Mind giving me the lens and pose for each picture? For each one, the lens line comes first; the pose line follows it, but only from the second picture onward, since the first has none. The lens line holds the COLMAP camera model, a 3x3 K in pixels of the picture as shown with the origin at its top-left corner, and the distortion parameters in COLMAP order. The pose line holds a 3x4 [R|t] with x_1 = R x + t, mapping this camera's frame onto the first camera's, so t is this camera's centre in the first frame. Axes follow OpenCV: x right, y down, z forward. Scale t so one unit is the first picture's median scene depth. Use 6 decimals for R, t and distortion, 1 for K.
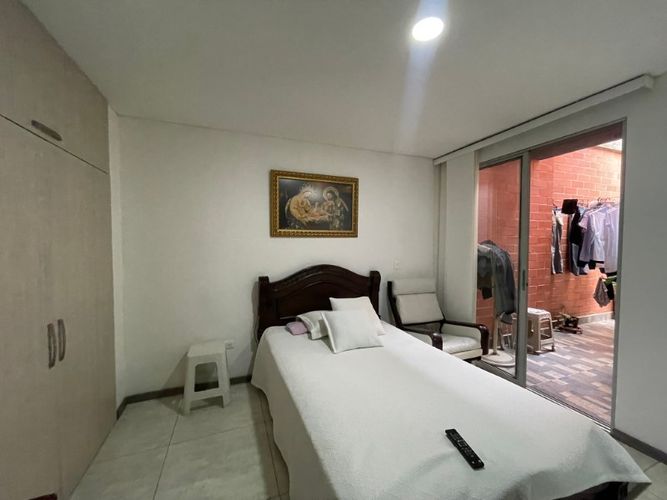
lens RADIAL K [[265.2, 0, 332.0], [0, 265.2, 250.0], [0, 0, 1]] dist [-0.012067, 0.005596]
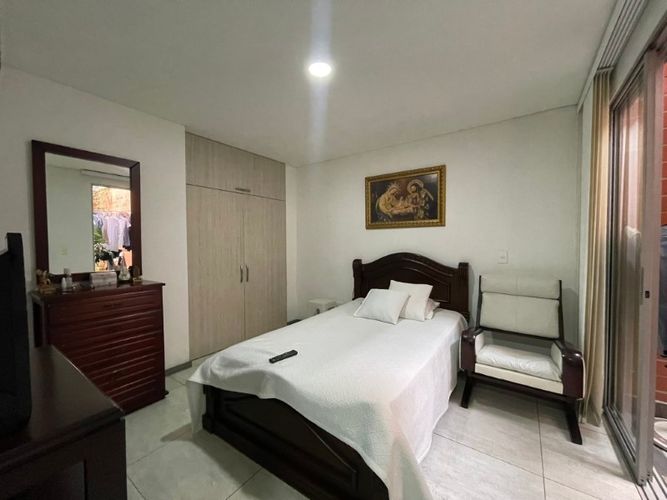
lens RADIAL K [[265.2, 0, 332.0], [0, 265.2, 250.0], [0, 0, 1]] dist [-0.012067, 0.005596]
pose [[0.543394, 0.024192, -0.839129, 0.722755], [-0.019347, 0.999680, 0.016292, 0.032583], [0.839255, 0.007382, 0.543688, 0.144535]]
